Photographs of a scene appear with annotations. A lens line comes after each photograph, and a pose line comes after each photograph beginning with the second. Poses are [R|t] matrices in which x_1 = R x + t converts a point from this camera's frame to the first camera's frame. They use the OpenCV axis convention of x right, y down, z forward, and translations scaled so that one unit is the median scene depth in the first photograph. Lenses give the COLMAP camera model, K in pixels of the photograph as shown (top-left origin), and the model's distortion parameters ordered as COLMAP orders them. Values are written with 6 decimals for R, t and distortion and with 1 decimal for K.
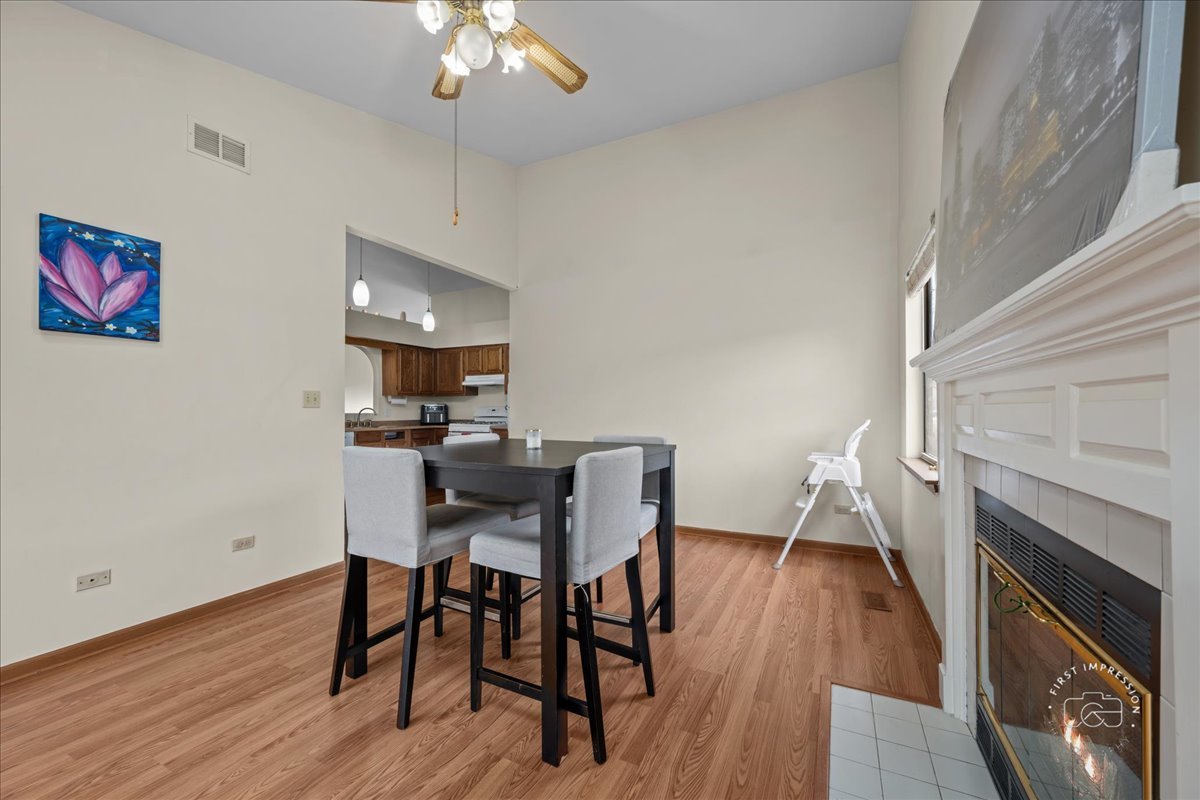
lens RADIAL K [[471.9, 0, 601.5], [0, 471.9, 403.4], [0, 0, 1]] dist [0.001364, 0.000388]
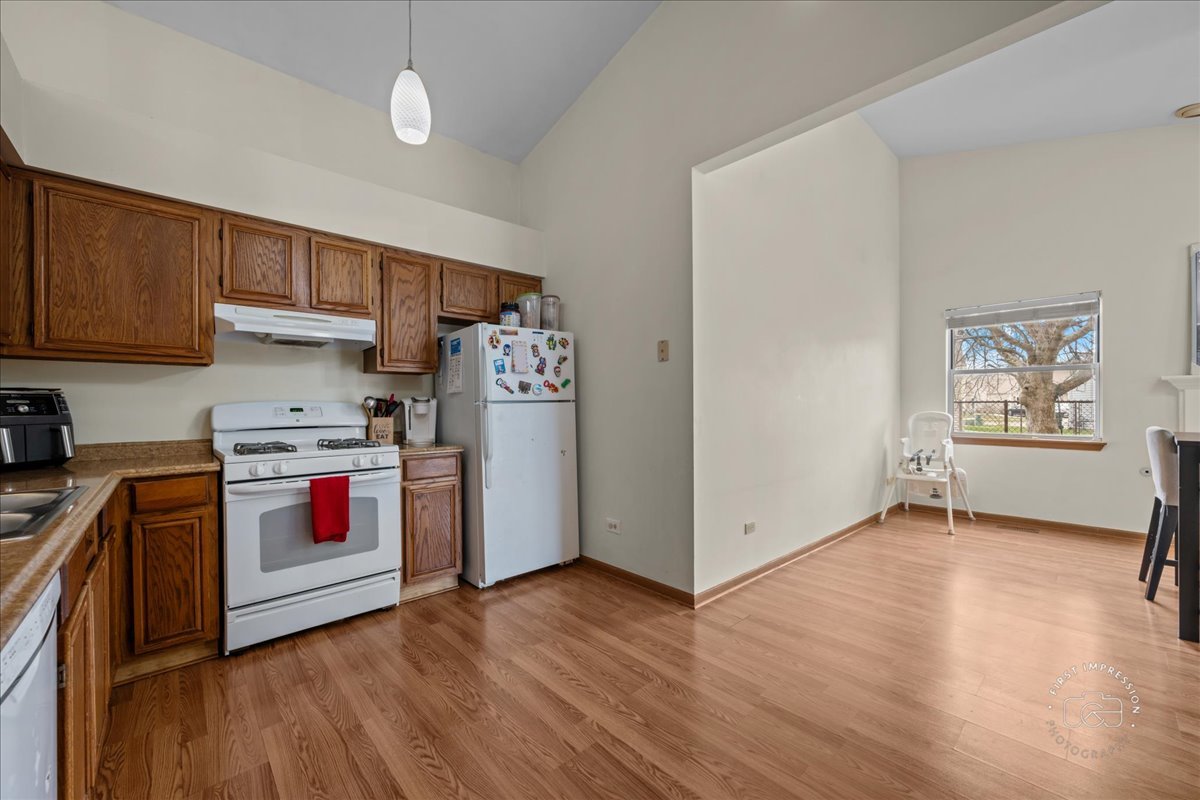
lens RADIAL K [[471.9, 0, 601.4], [0, 471.9, 406.4], [0, 0, 1]] dist [0.001364, 0.000388]
pose [[0.366791, -0.002686, 0.930300, -0.495801], [-0.002074, 0.999991, 0.003705, 0.010059], [-0.930301, -0.003289, 0.366782, 0.650984]]
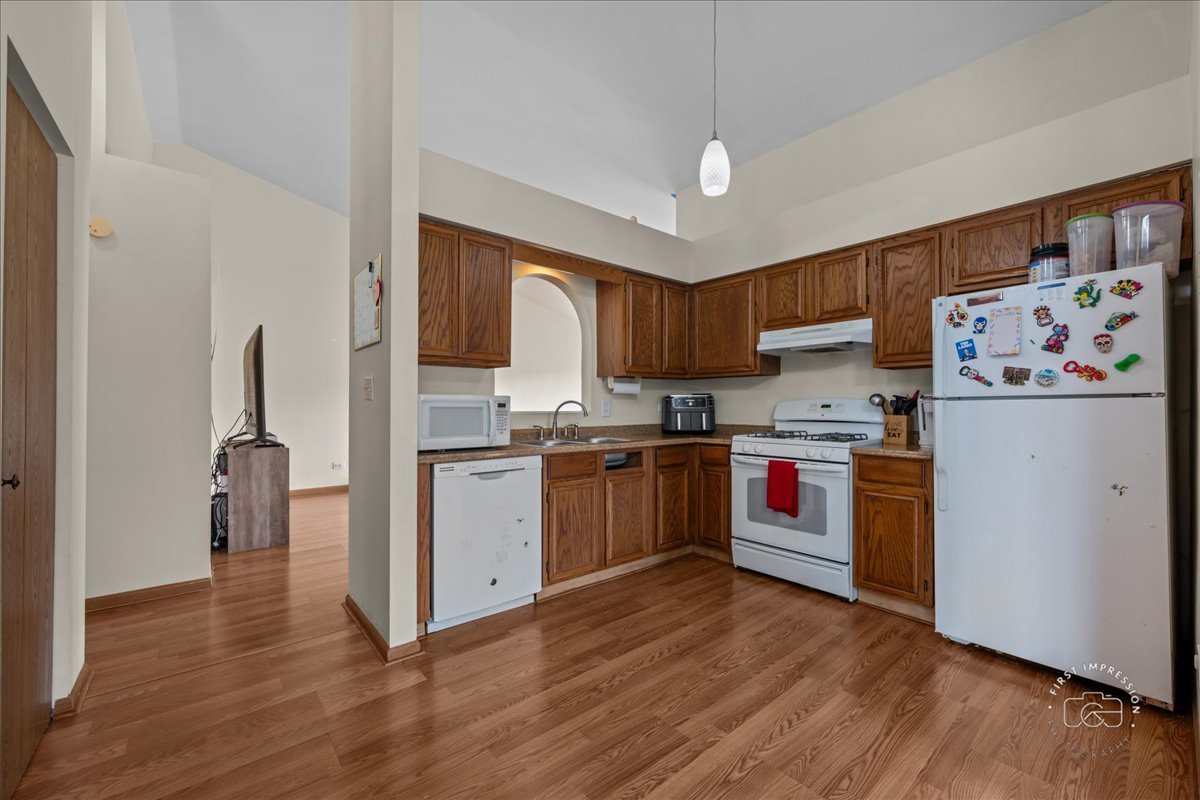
lens RADIAL K [[471.9, 0, 600.1], [0, 471.9, 403.0], [0, 0, 1]] dist [0.001364, 0.000388]
pose [[0.915007, 0.000245, -0.403437, -0.248228], [0.001995, 0.999985, 0.005131, 0.008883], [0.403432, -0.005500, 0.914993, 0.518487]]
